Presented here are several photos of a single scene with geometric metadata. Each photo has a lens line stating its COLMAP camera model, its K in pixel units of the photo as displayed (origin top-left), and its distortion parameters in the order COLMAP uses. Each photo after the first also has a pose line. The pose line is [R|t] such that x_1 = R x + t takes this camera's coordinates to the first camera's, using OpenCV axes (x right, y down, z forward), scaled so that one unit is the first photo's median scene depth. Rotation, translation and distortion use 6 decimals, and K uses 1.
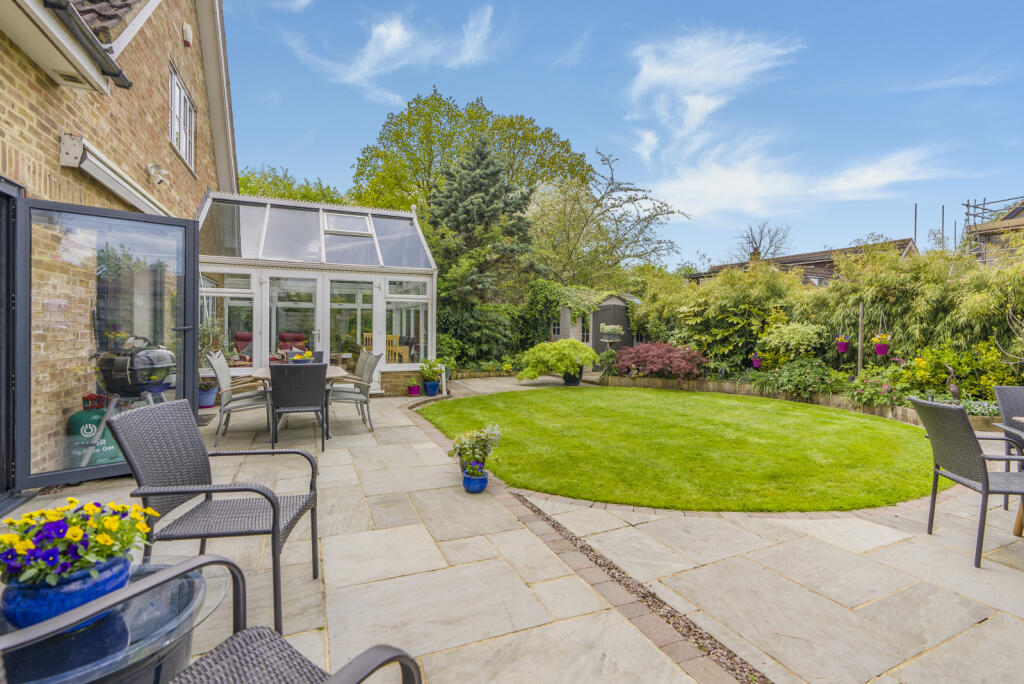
lens RADIAL K [[471.4, 0, 510.0], [0, 471.4, 337.0], [0, 0, 1]] dist [0.002489, 0.000101]
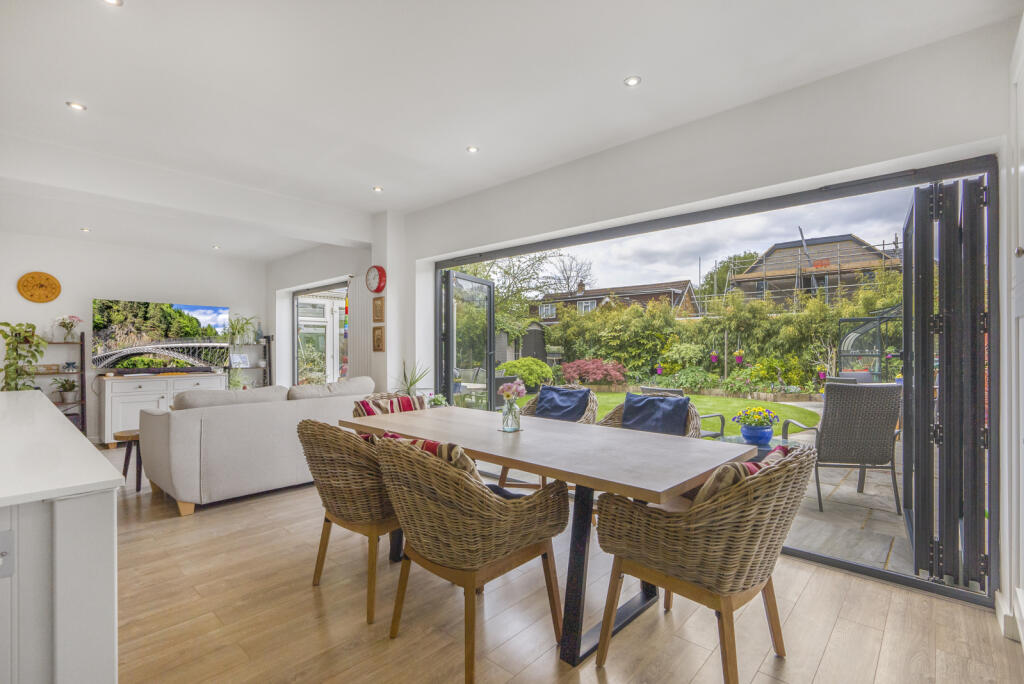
lens RADIAL K [[471.4, 0, 514.0], [0, 471.4, 347.5], [0, 0, 1]] dist [0.002489, 0.000101]
pose [[0.911639, -0.012880, 0.410790, -0.536626], [0.021565, 0.999631, -0.016515, -0.003611], [-0.410426, 0.023915, 0.911580, -0.163786]]
